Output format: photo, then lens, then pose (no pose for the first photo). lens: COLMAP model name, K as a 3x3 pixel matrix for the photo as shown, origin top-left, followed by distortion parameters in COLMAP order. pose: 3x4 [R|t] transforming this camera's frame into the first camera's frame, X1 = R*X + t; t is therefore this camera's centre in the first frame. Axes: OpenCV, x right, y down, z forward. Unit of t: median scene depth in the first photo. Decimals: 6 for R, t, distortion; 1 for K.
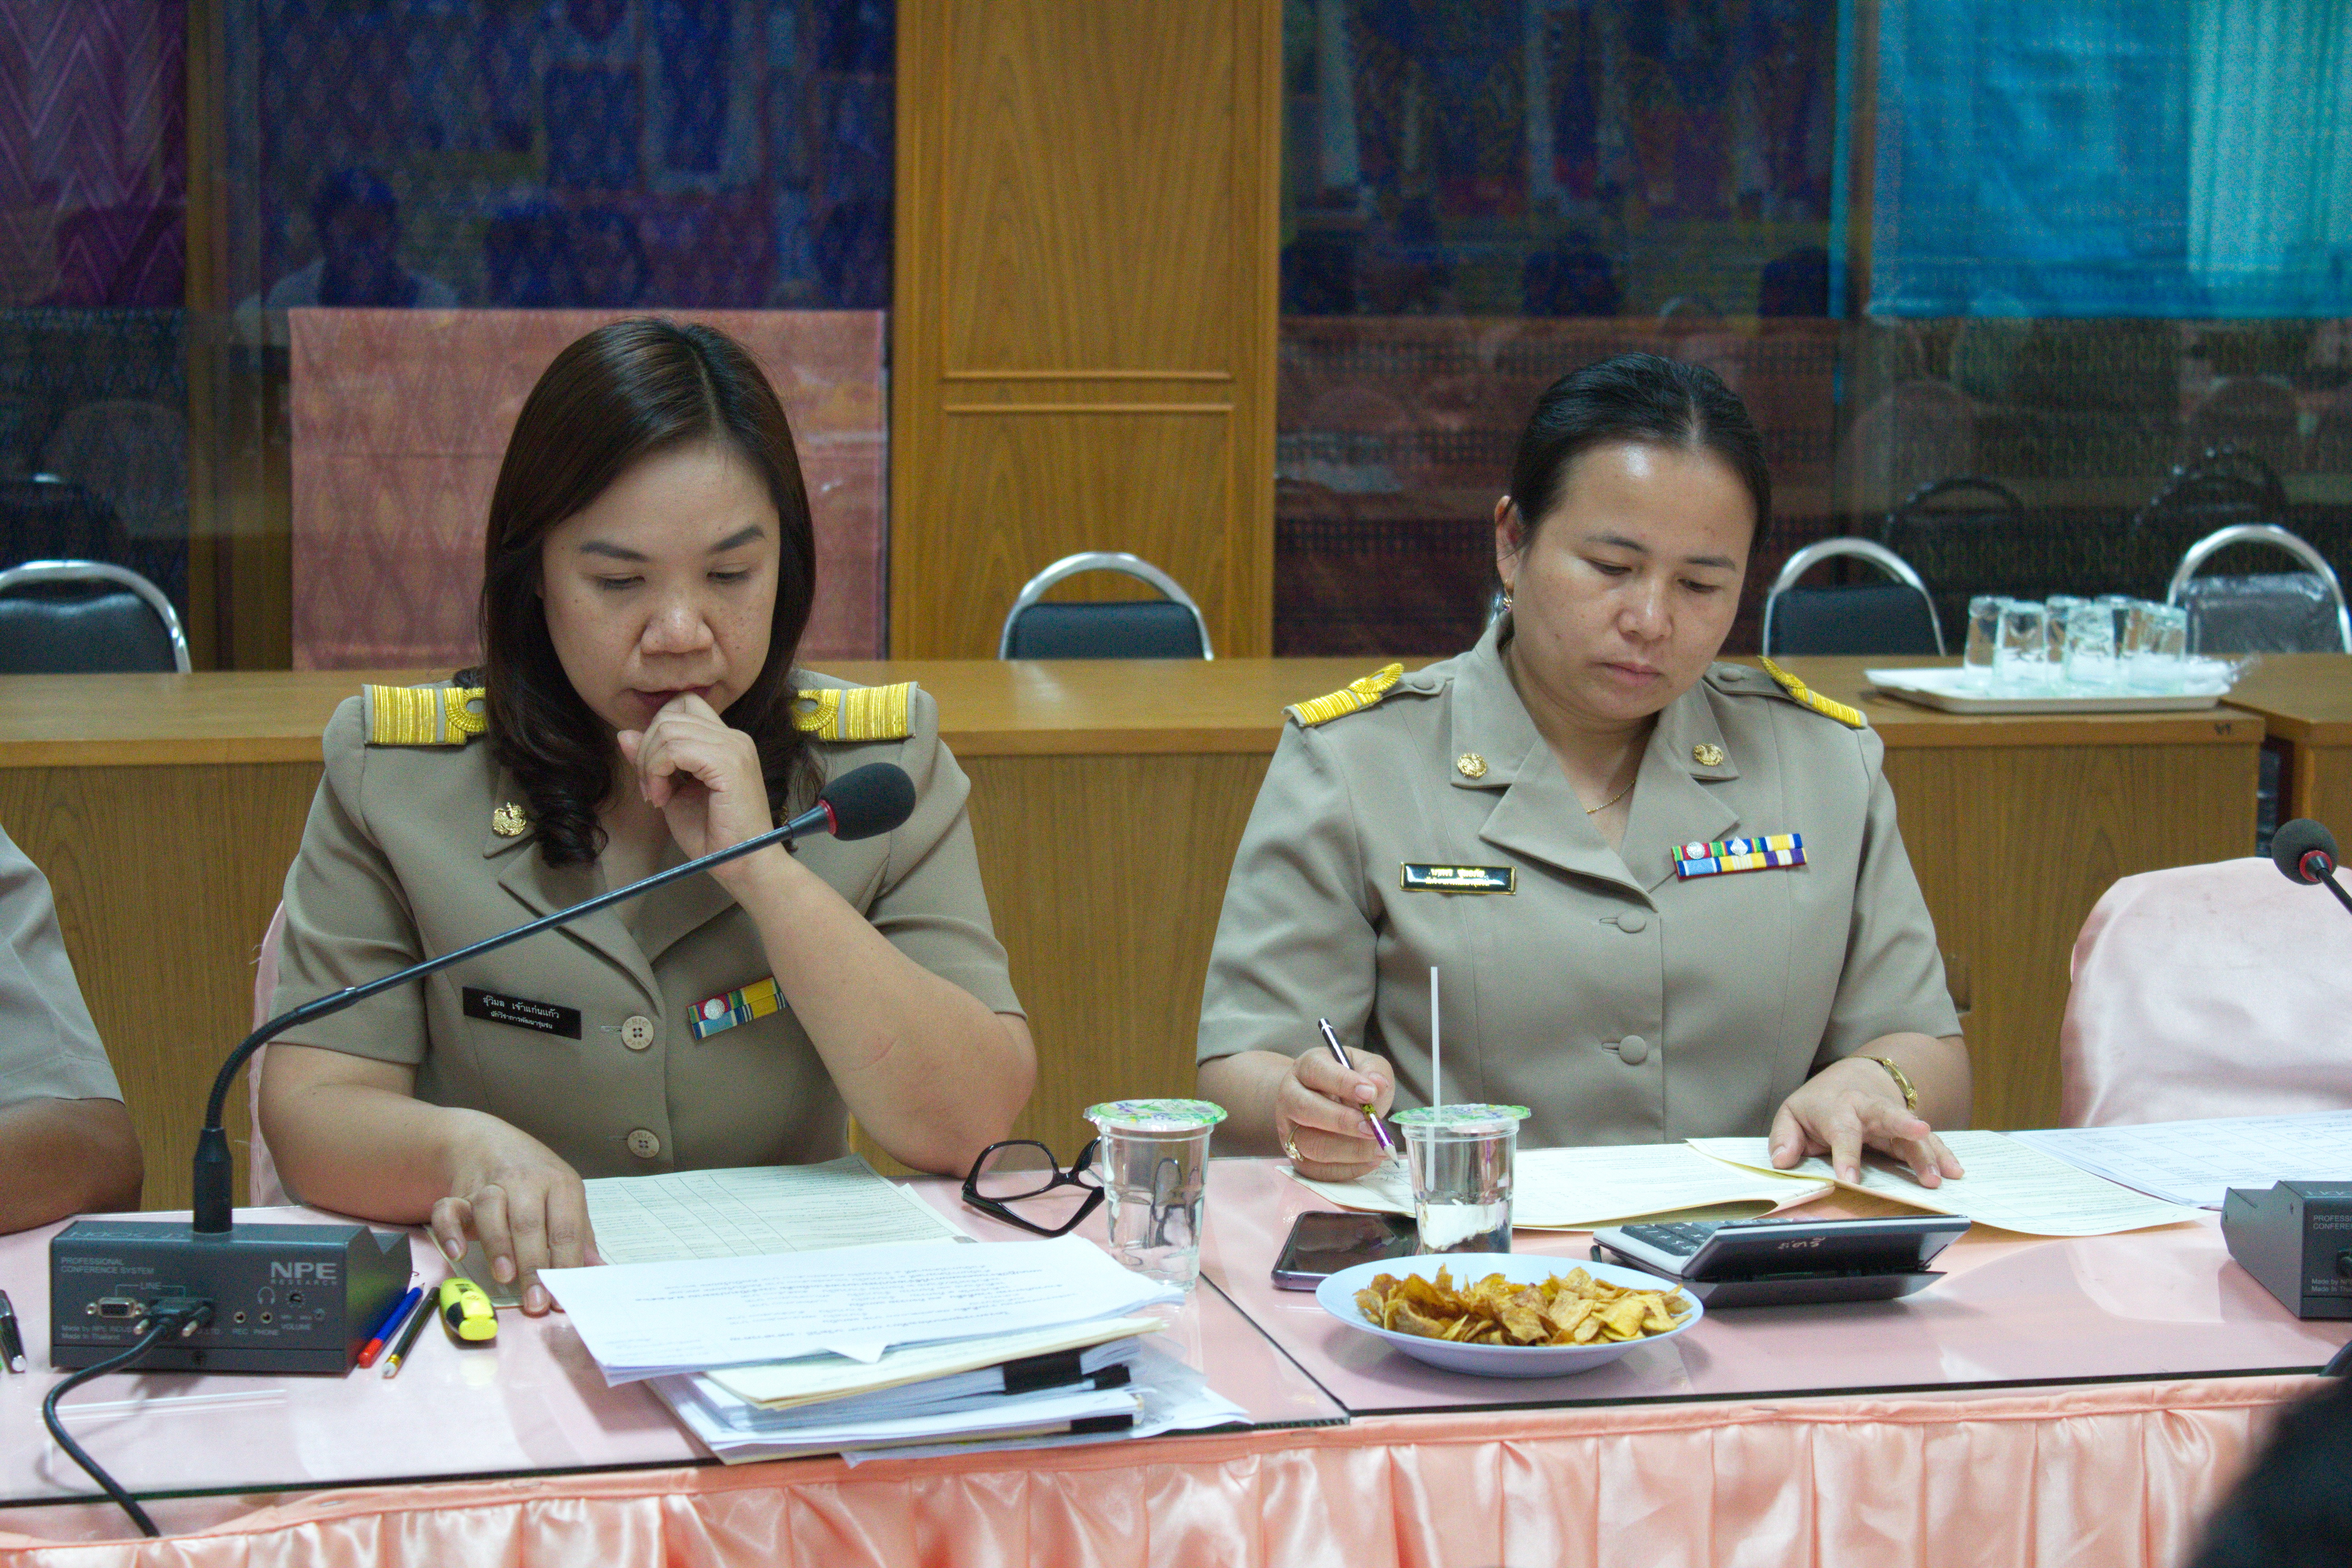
lens RADIAL K [[4349.0, 0, 1173.0], [0, 4349.0, 789.4], [0, 0, 1]] dist [0.038218, 0.000000]
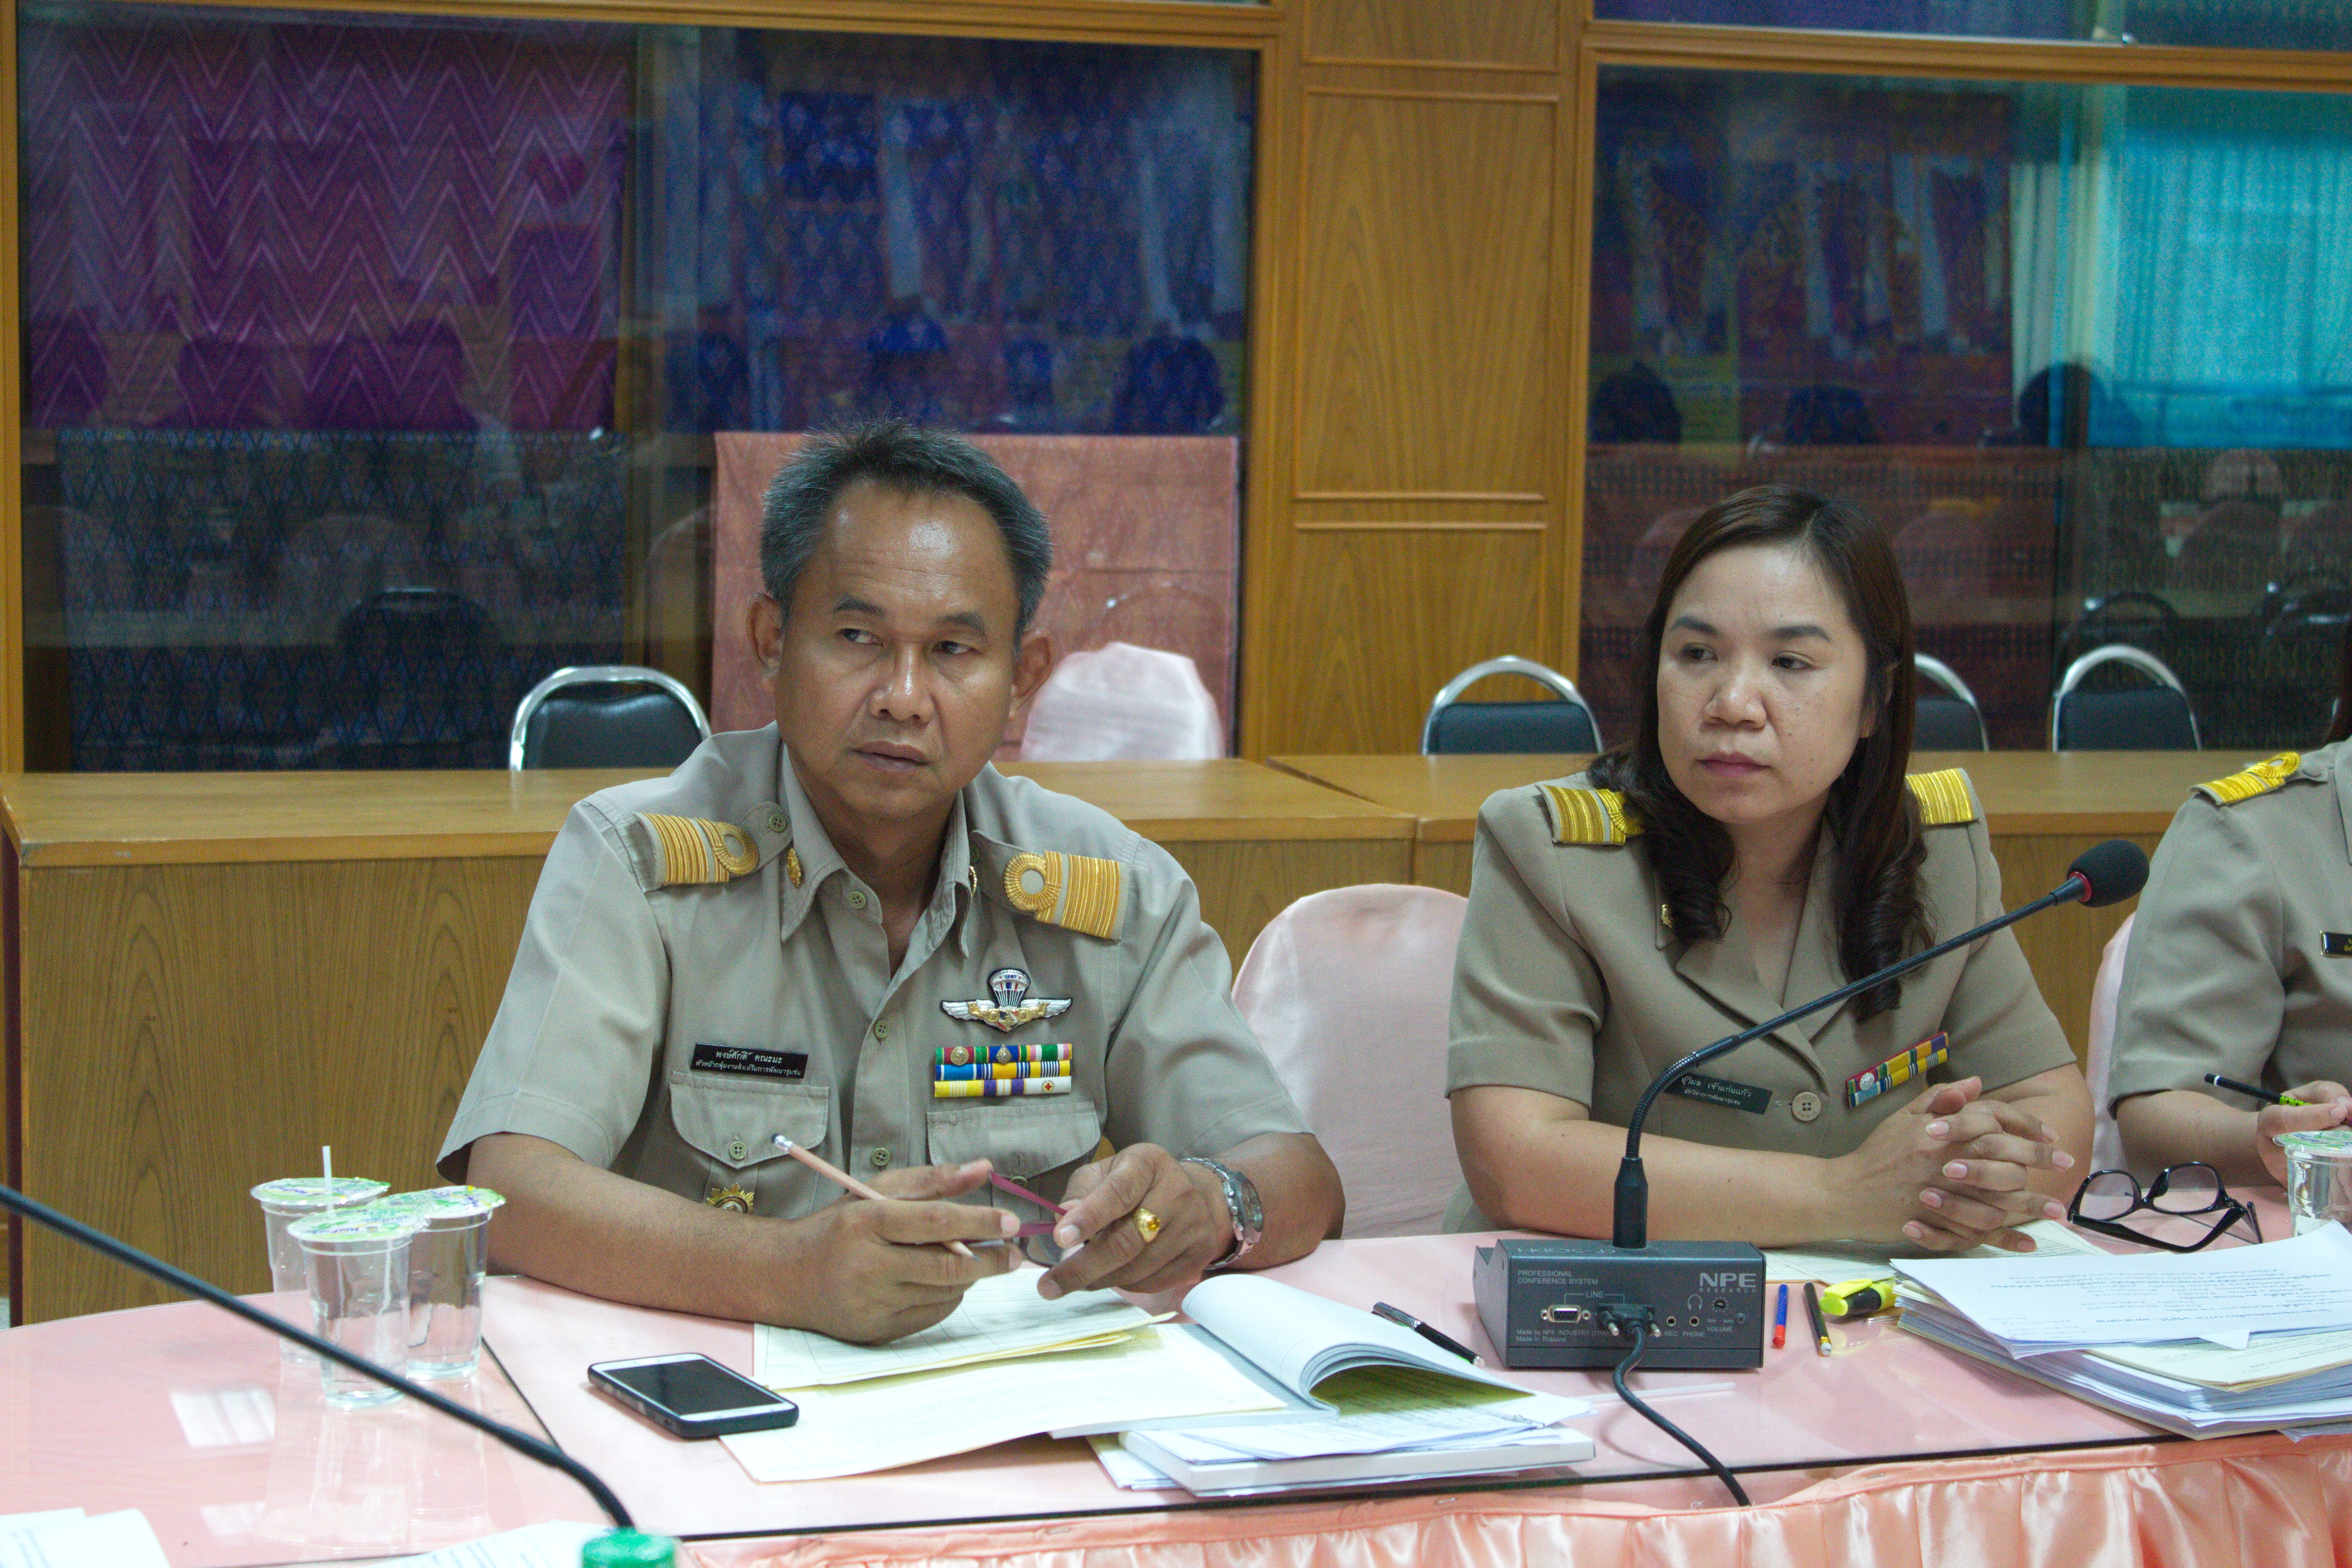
lens RADIAL K [[4081.6, 0, 1187.0], [0, 4081.6, 787.0], [0, 0, 1]] dist [0.010268, 0.000000]
pose [[0.997494, -0.000970, 0.070739, -0.211567], [0.002577, 0.999741, -0.022621, 0.002221], [-0.070699, 0.022746, 0.997238, -0.034106]]
